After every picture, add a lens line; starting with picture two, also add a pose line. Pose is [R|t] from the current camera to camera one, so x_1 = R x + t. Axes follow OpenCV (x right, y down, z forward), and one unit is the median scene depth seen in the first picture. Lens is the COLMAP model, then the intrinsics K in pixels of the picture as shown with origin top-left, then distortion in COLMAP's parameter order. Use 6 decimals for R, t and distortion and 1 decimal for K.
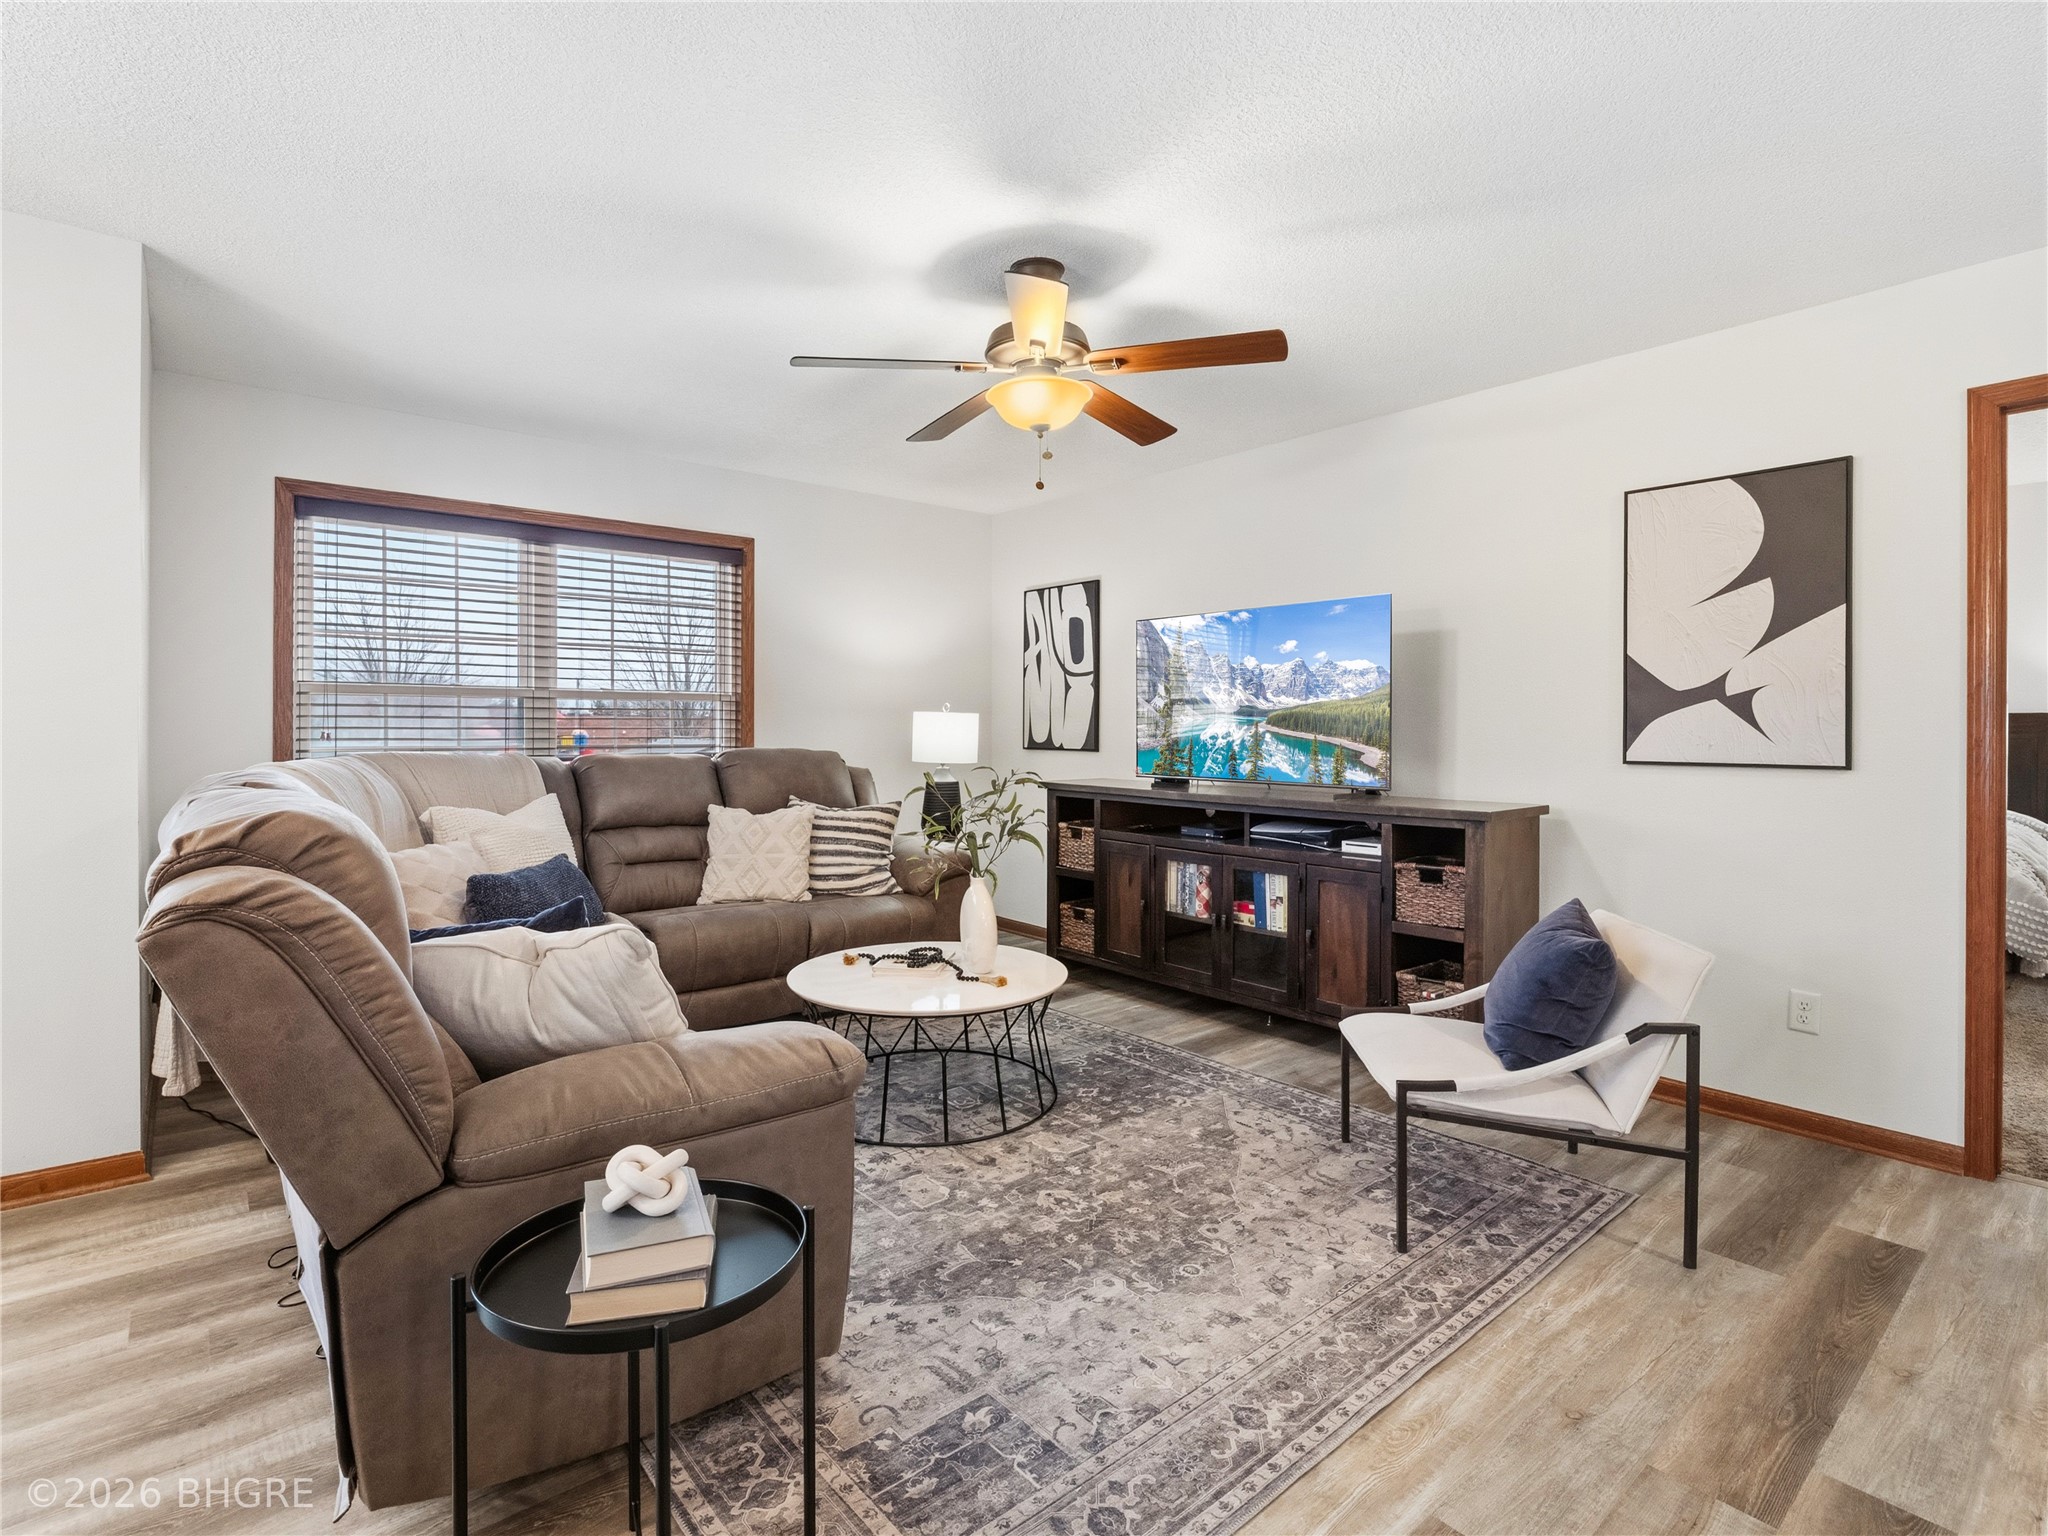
lens RADIAL K [[1005.0, 0, 1024.3], [0, 1005.0, 737.3], [0, 0, 1]] dist [-0.004342, -0.000163]
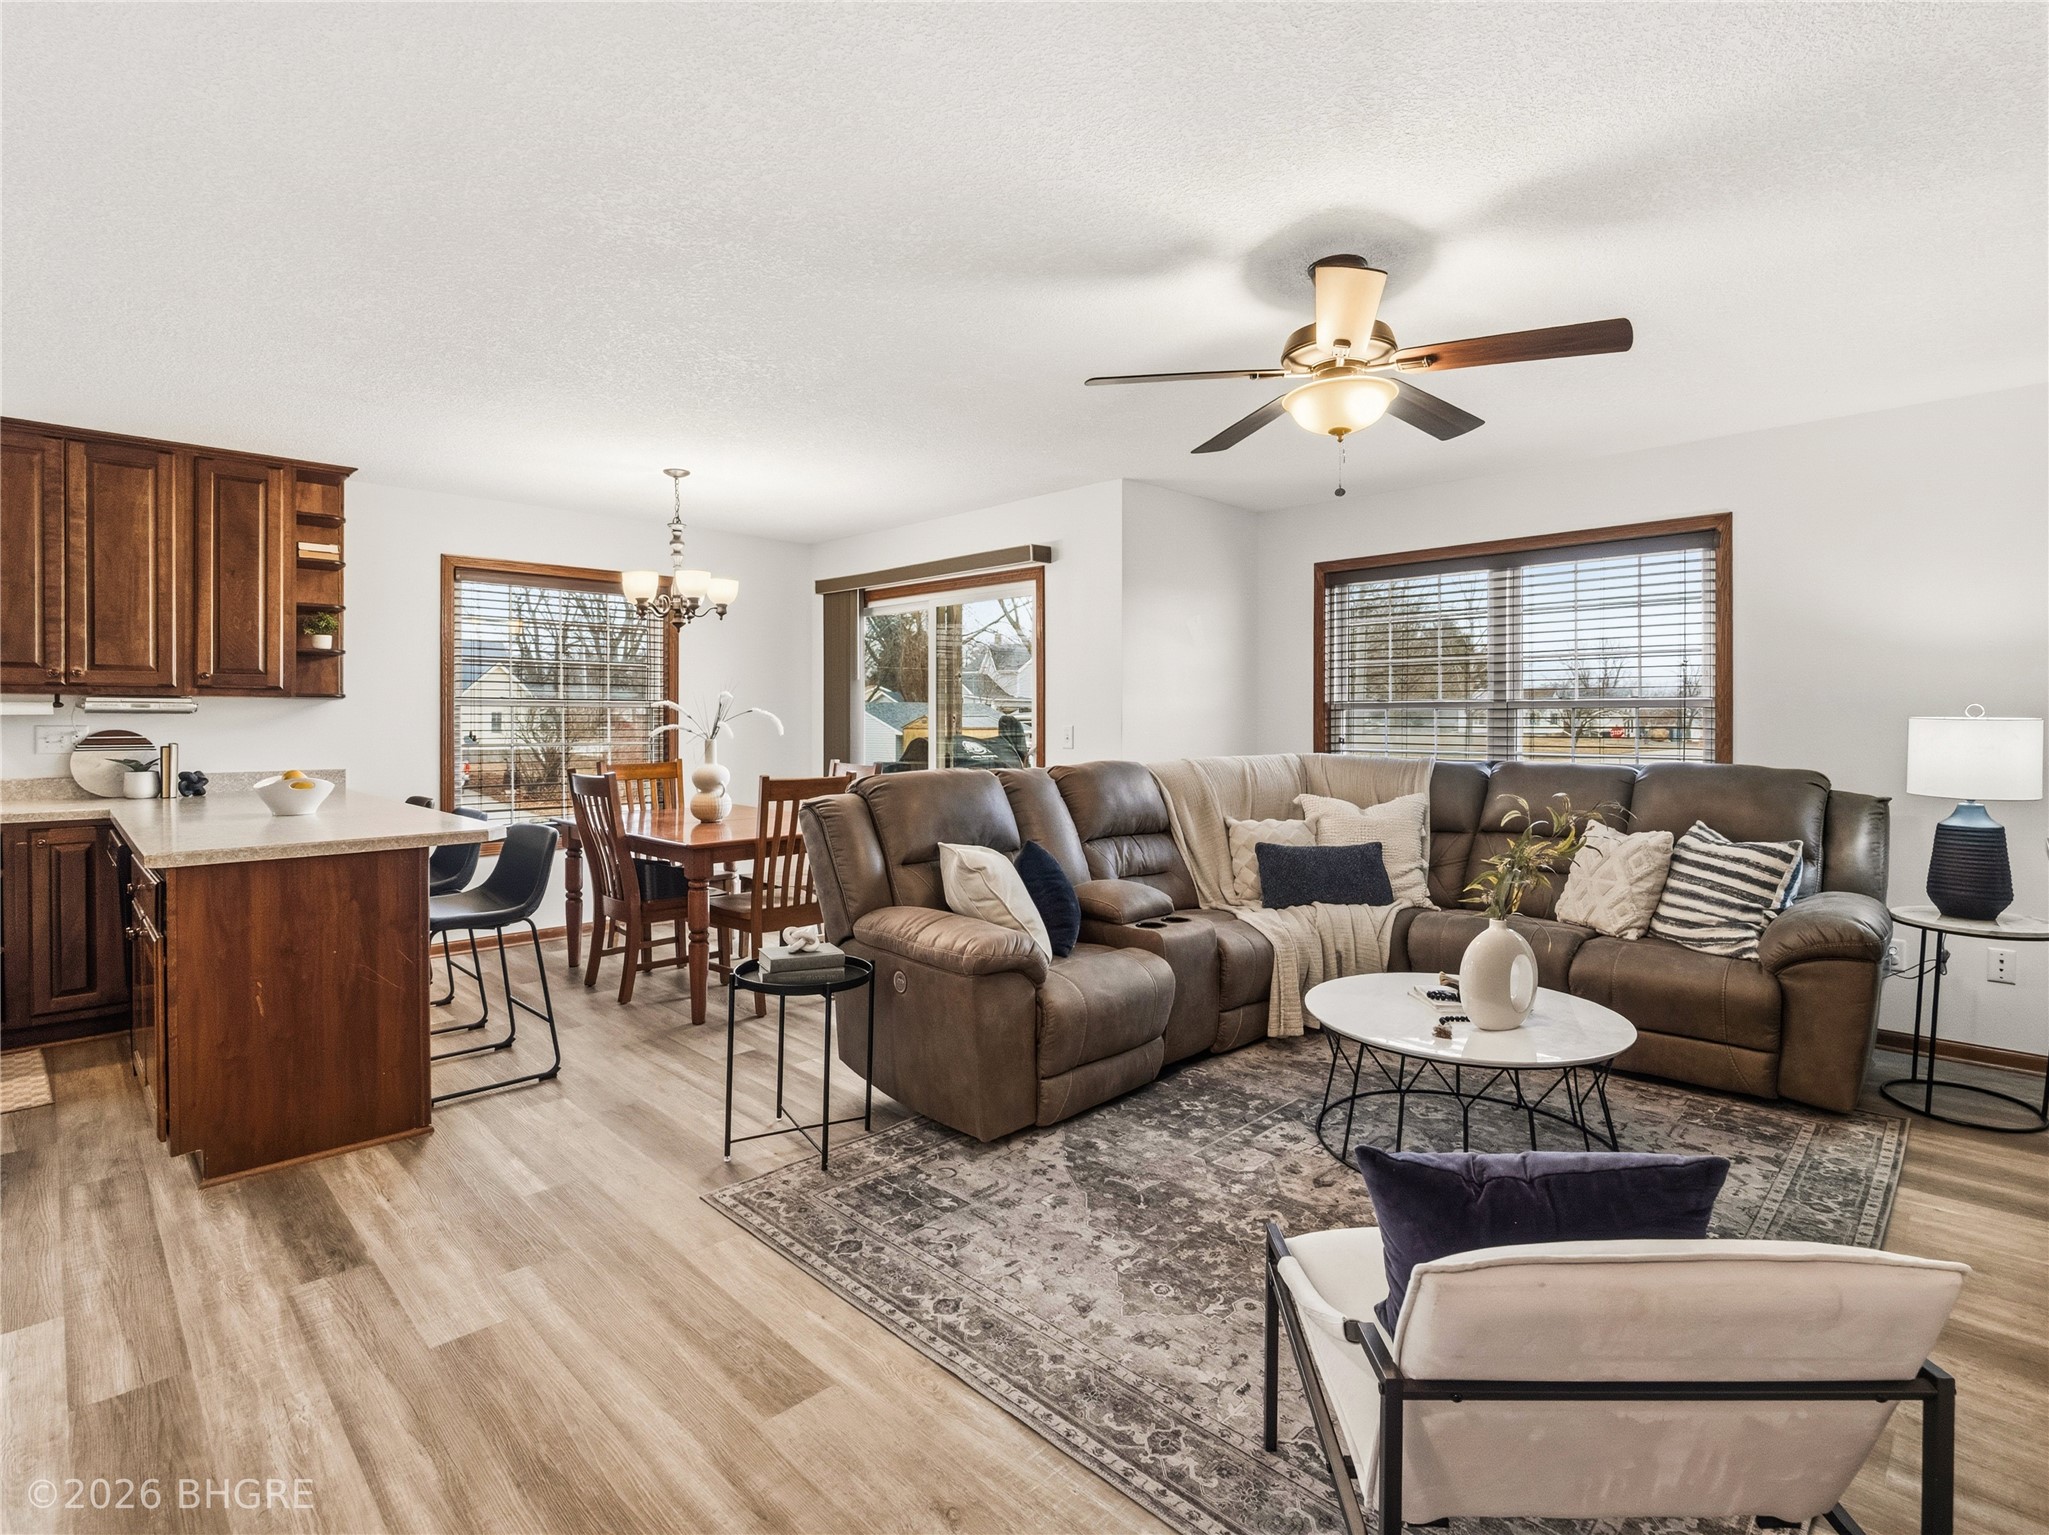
lens RADIAL K [[1005.4, 0, 1024.8], [0, 1005.4, 736.8], [0, 0, 1]] dist [-0.004342, -0.000163]
pose [[0.083205, 0.011371, -0.996468, 1.071190], [-0.012802, 0.999865, 0.010341, -0.026251], [0.996450, 0.011897, 0.083340, 0.724399]]
